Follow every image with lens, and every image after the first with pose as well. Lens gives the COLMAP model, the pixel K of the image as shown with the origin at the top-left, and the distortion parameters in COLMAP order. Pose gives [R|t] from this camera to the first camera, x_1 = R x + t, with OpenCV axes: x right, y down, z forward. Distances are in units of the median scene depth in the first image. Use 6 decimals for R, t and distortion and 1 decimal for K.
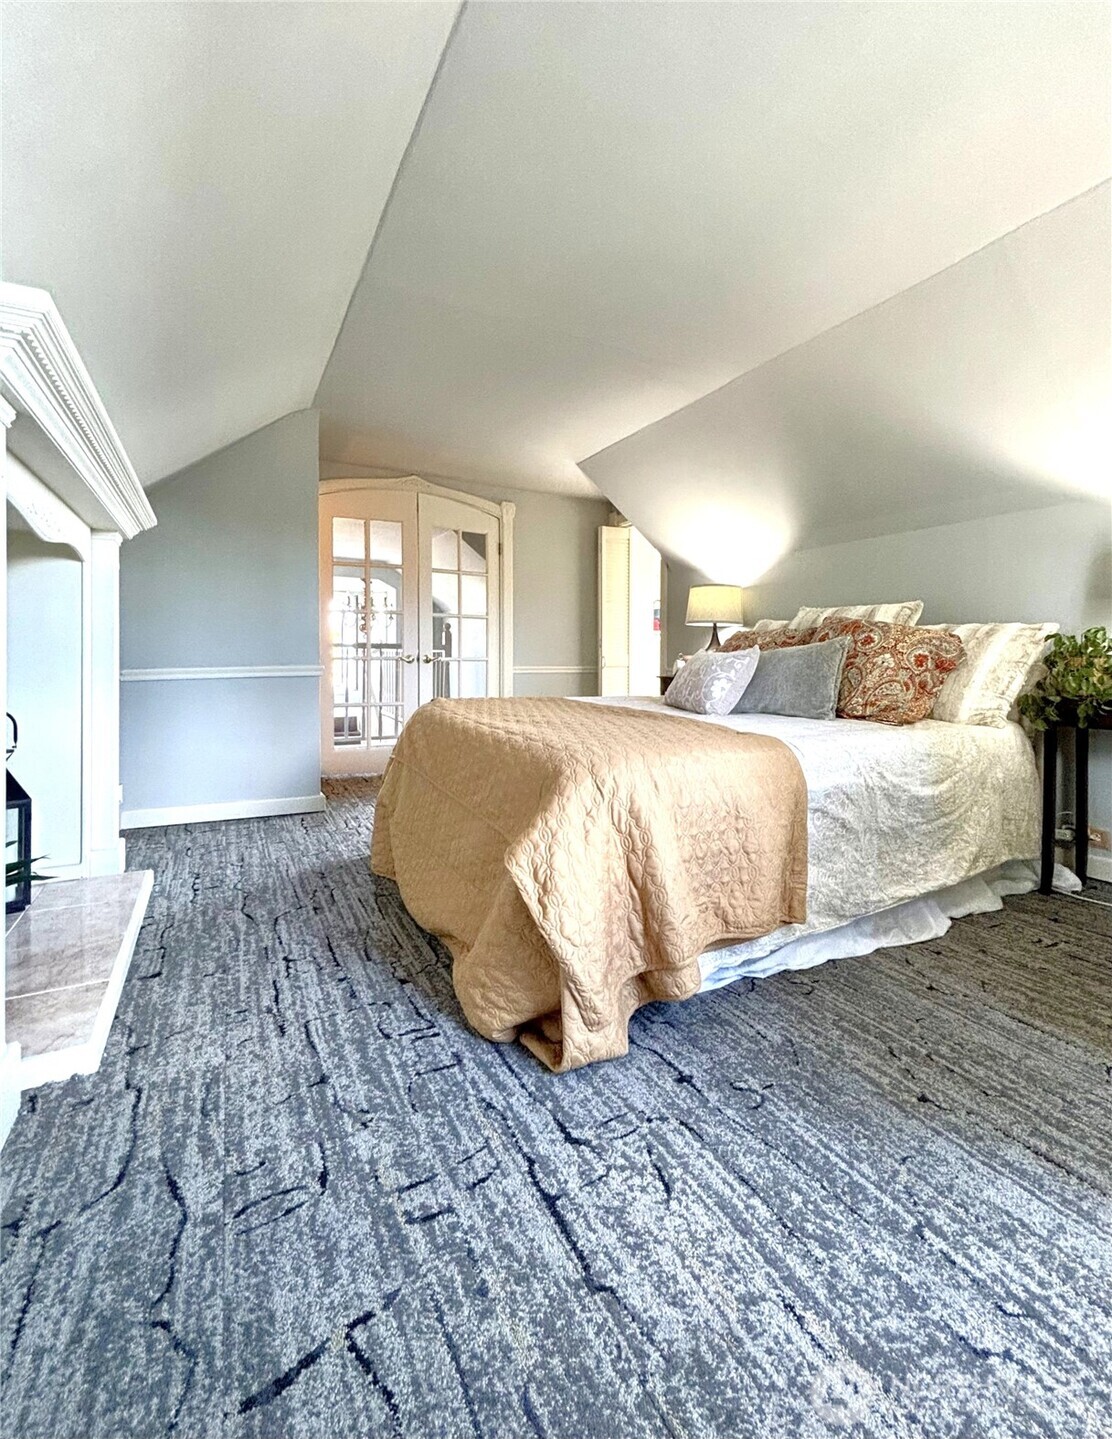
lens RADIAL K [[634.8, 0, 555.4], [0, 634.8, 653.2], [0, 0, 1]] dist [-0.016762, 0.000200]
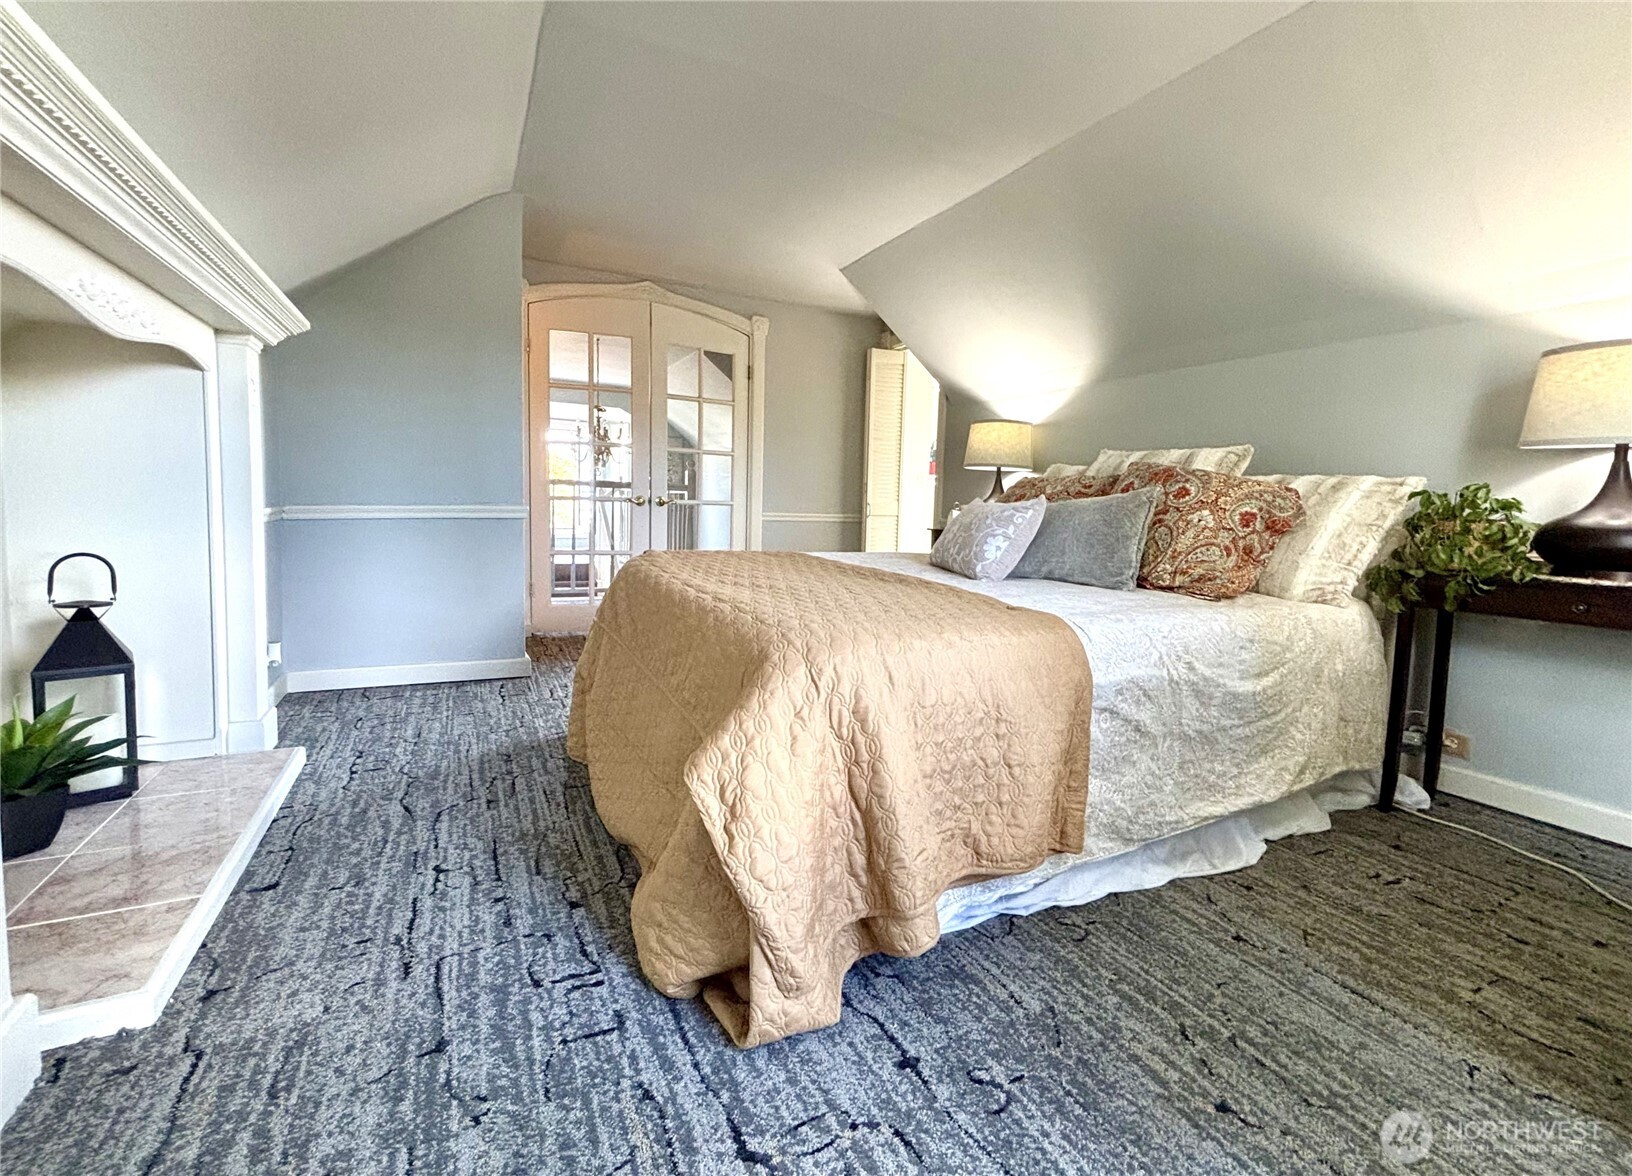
lens RADIAL K [[702.1, 0, 816.4], [0, 702.1, 548.1], [0, 0, 1]] dist [-0.009458, -0.000246]
pose [[0.999525, 0.026117, -0.016338, 0.078320], [-0.024861, 0.997033, 0.072850, -0.005858], [0.018192, -0.072410, 0.997209, 0.169189]]
